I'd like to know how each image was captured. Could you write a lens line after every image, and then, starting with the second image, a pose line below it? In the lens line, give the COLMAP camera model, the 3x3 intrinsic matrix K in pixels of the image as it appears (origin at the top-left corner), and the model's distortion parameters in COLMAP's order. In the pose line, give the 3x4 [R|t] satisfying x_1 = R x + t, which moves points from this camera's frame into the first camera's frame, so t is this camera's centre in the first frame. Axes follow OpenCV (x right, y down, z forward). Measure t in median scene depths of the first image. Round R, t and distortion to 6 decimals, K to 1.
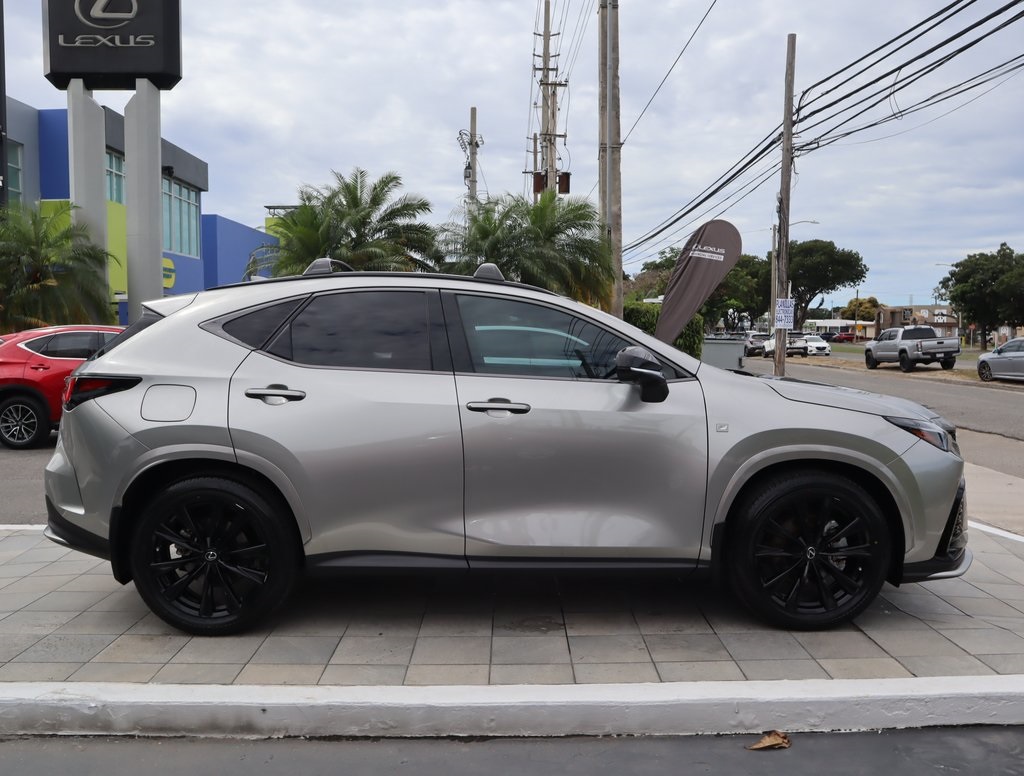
lens RADIAL K [[902.6, 0, 513.3], [0, 902.6, 387.2], [0, 0, 1]] dist [-0.103423, 0.097473]
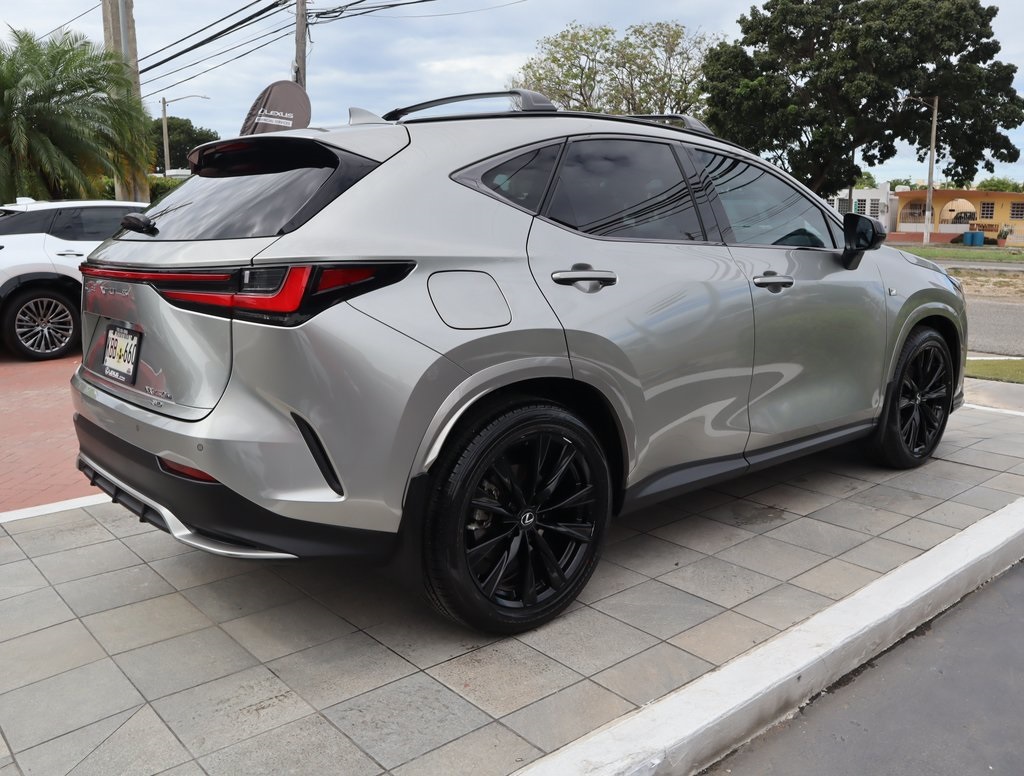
lens RADIAL K [[902.6, 0, 526.4], [0, 902.6, 384.1], [0, 0, 1]] dist [-0.103423, 0.097473]
pose [[0.753772, -0.121898, 0.645731, -0.777030], [0.039056, 0.989218, 0.141149, -0.011431], [-0.655975, -0.081174, 0.750405, 0.486824]]
